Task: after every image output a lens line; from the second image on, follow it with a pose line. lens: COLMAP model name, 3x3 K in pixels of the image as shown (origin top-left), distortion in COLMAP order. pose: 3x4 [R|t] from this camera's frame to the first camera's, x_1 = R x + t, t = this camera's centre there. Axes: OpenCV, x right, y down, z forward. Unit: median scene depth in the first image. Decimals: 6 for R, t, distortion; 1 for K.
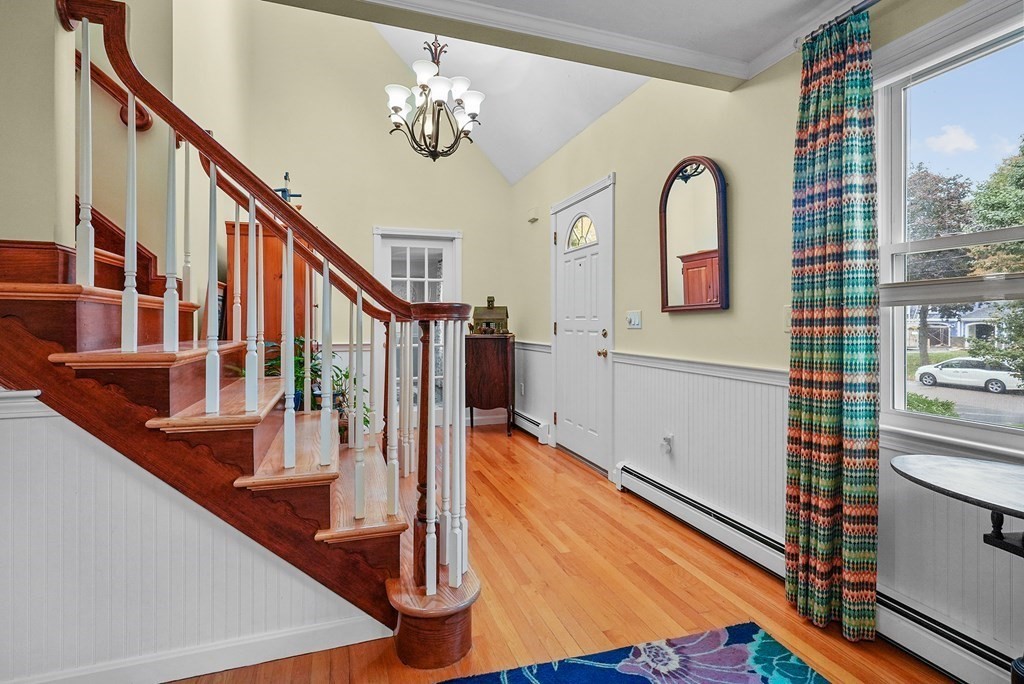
lens RADIAL K [[496.7, 0, 507.6], [0, 496.7, 326.9], [0, 0, 1]] dist [-0.009115, 0.001344]
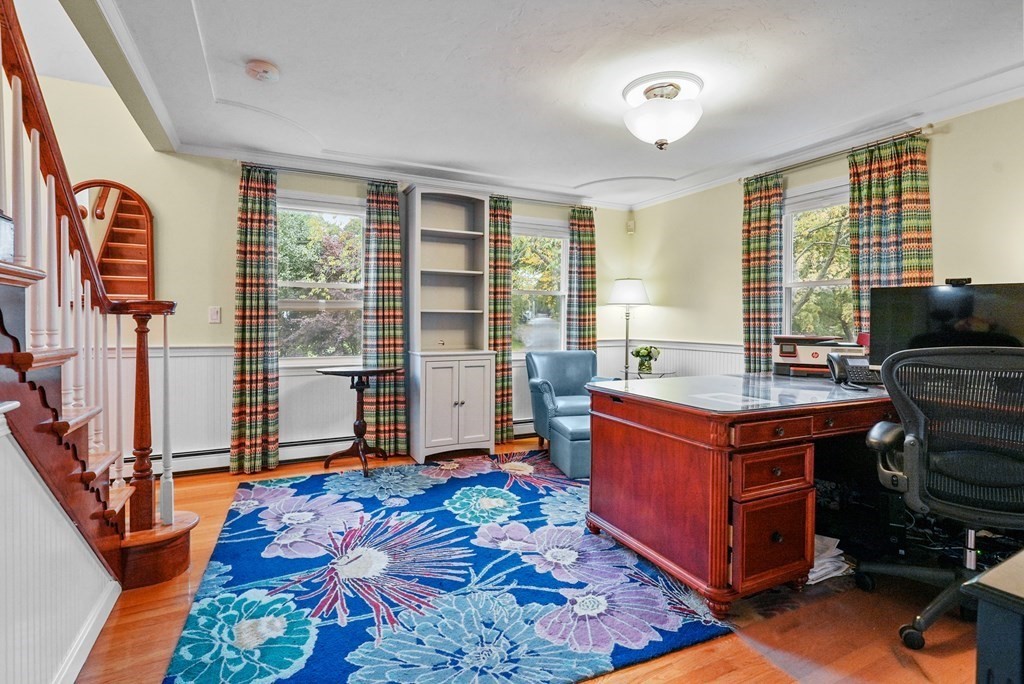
lens RADIAL K [[496.7, 0, 513.4], [0, 496.7, 334.7], [0, 0, 1]] dist [-0.009115, 0.001344]
pose [[-0.132959, -0.029865, 0.990672, -1.496525], [-0.004831, 0.999554, 0.029484, -0.004132], [-0.991110, -0.000866, -0.133044, 0.261543]]
